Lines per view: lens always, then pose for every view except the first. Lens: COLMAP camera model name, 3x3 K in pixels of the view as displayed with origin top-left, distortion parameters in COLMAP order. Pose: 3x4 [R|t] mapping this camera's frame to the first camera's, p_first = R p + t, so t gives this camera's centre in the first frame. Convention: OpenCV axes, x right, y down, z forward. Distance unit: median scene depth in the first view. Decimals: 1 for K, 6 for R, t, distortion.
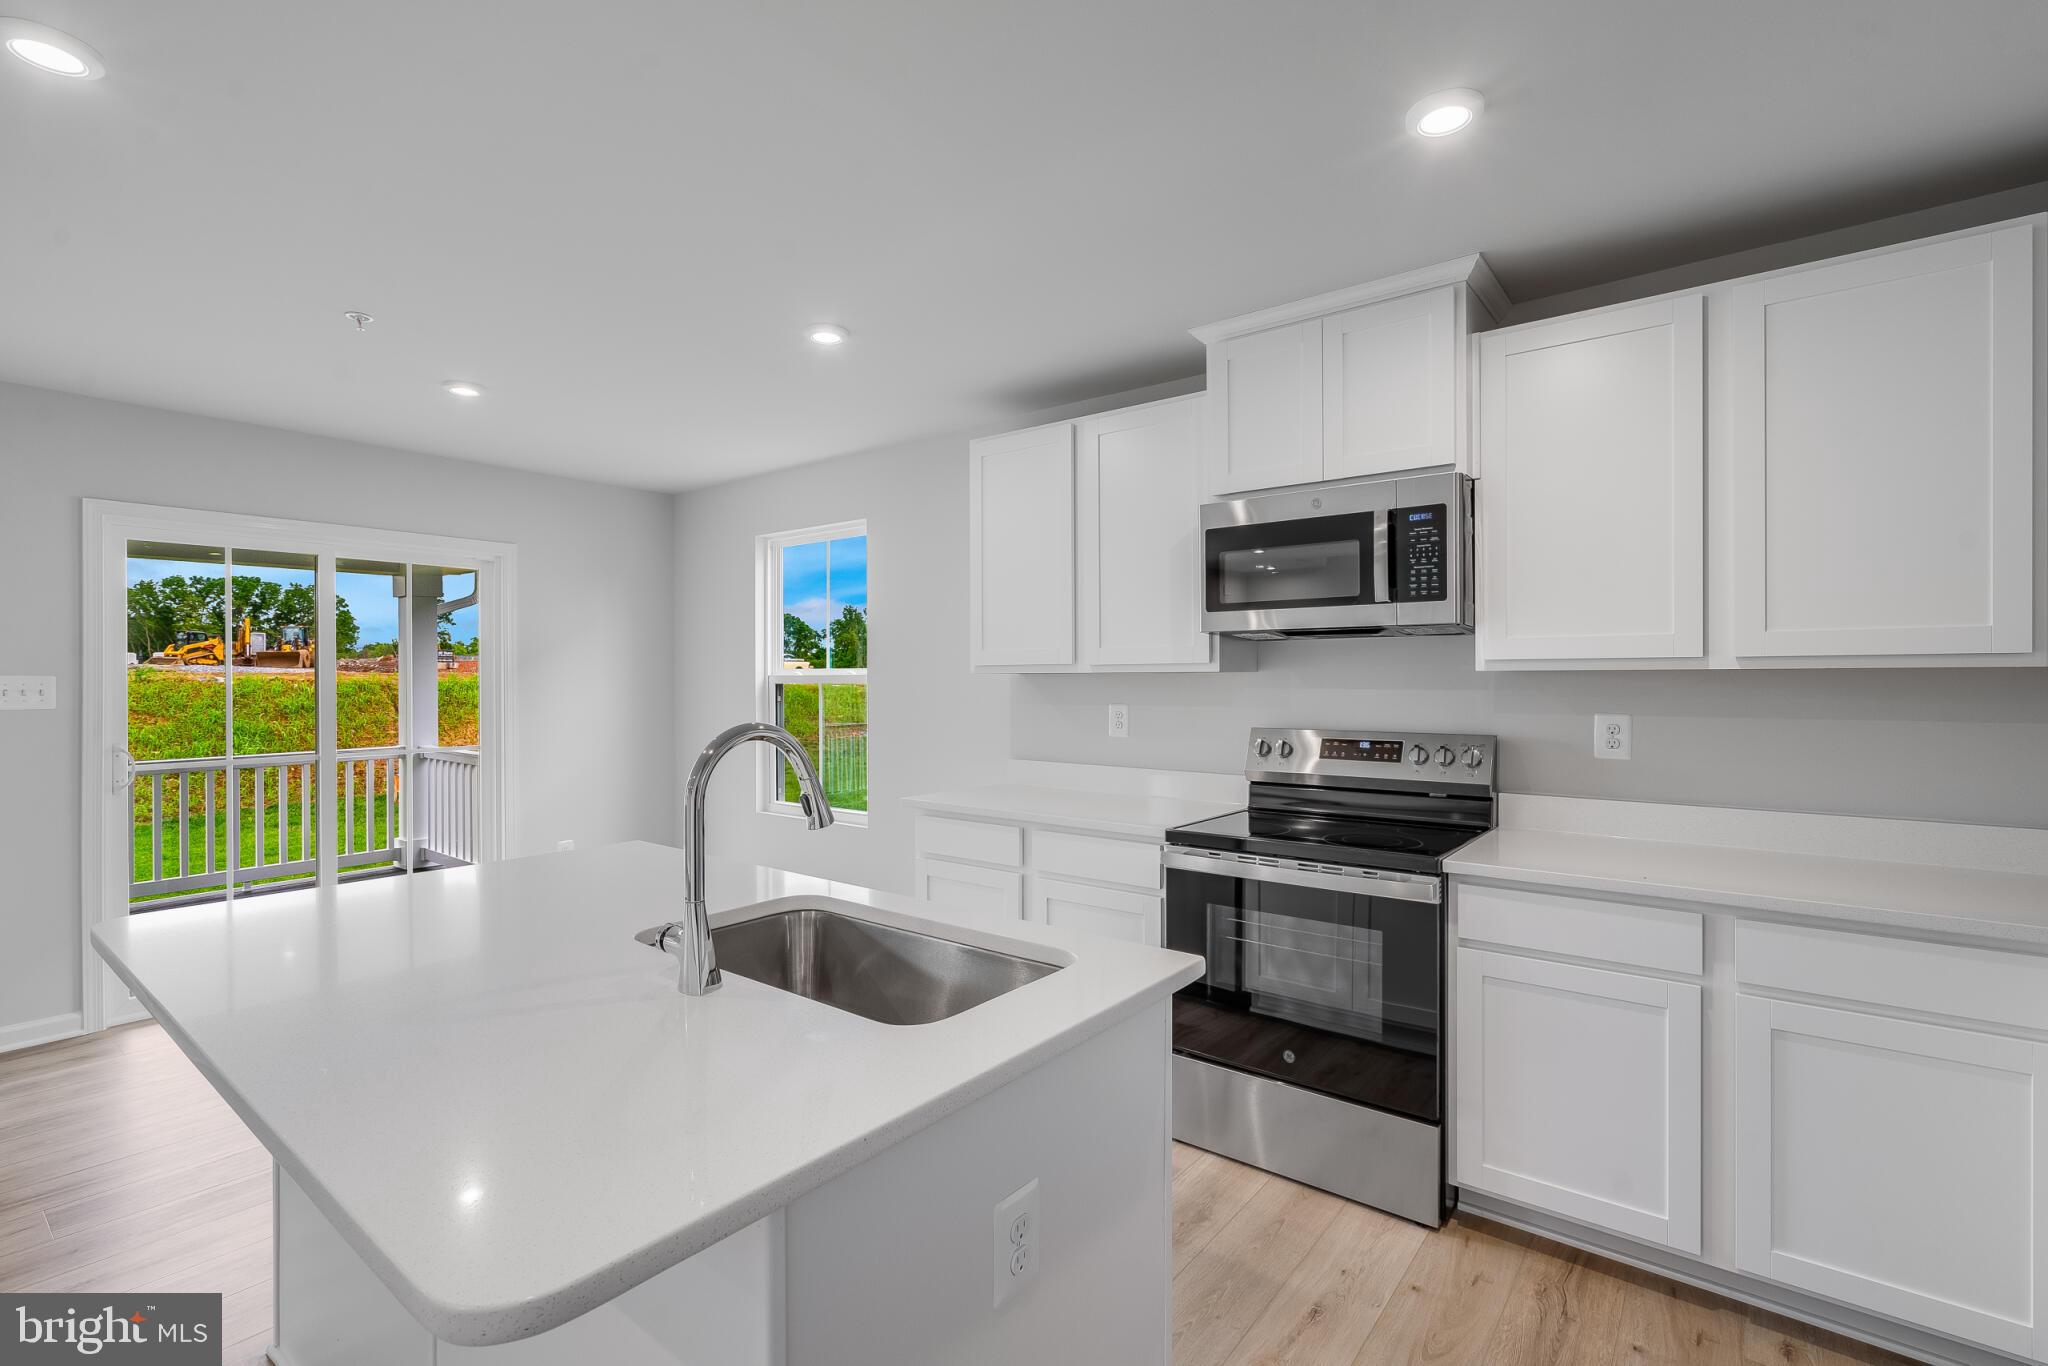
lens RADIAL K [[928.4, 0, 1024.0], [0, 928.4, 683.0], [0, 0, 1]] dist [-0.003062, 0.000324]
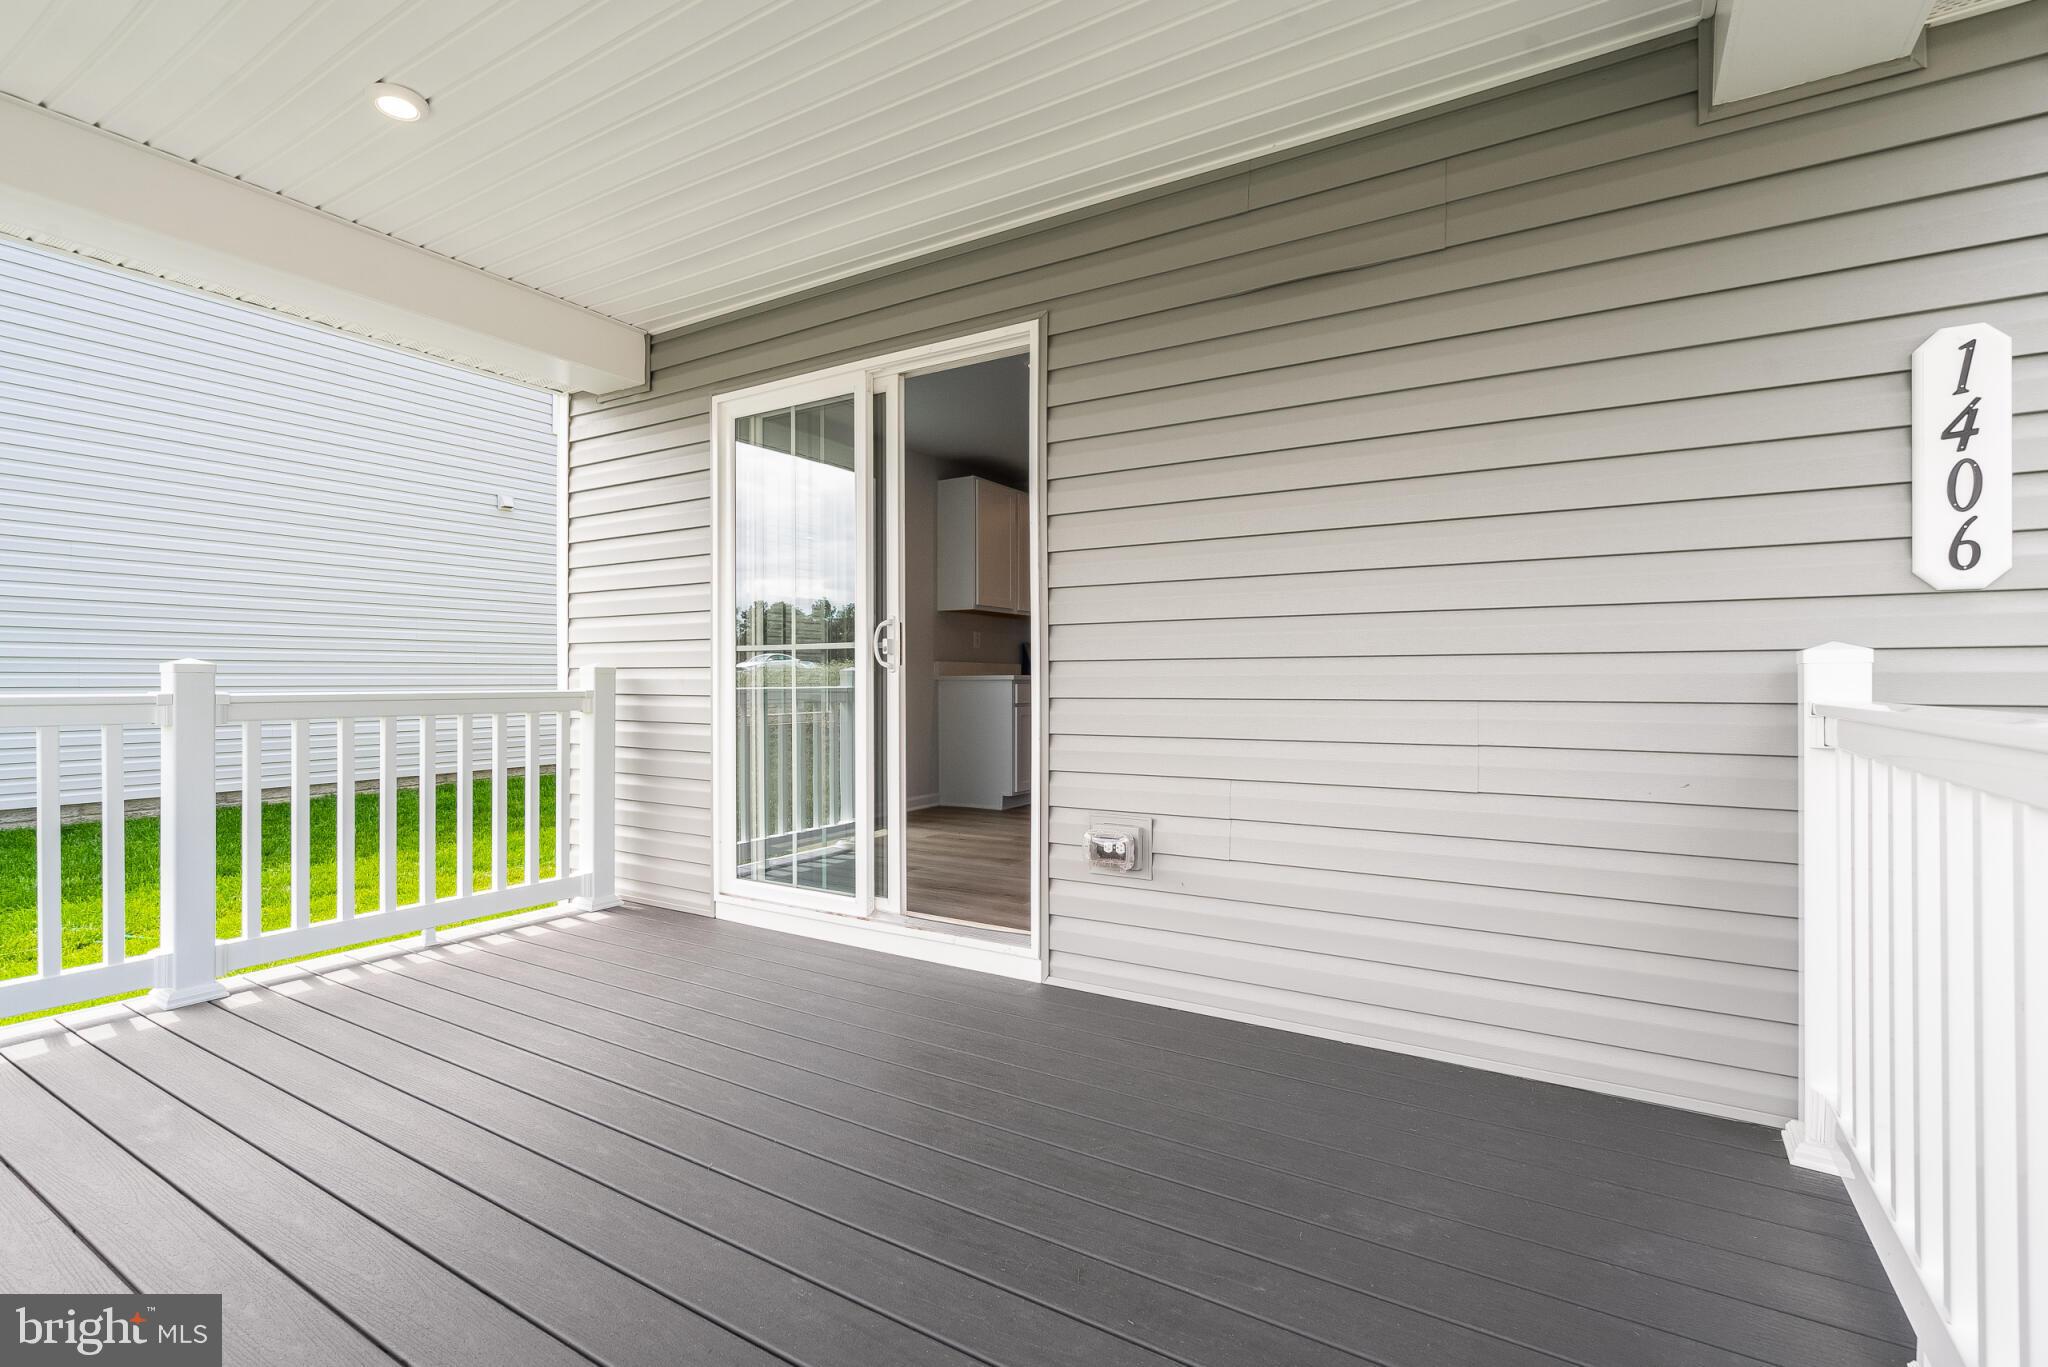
lens RADIAL K [[928.4, 0, 1024.0], [0, 928.4, 683.5], [0, 0, 1]] dist [-0.003062, 0.000324]
pose [[-0.118846, -0.000016, 0.992913, -1.867953], [0.003522, 0.999994, 0.000438, 0.135579], [-0.992907, 0.003550, -0.118845, 1.160459]]
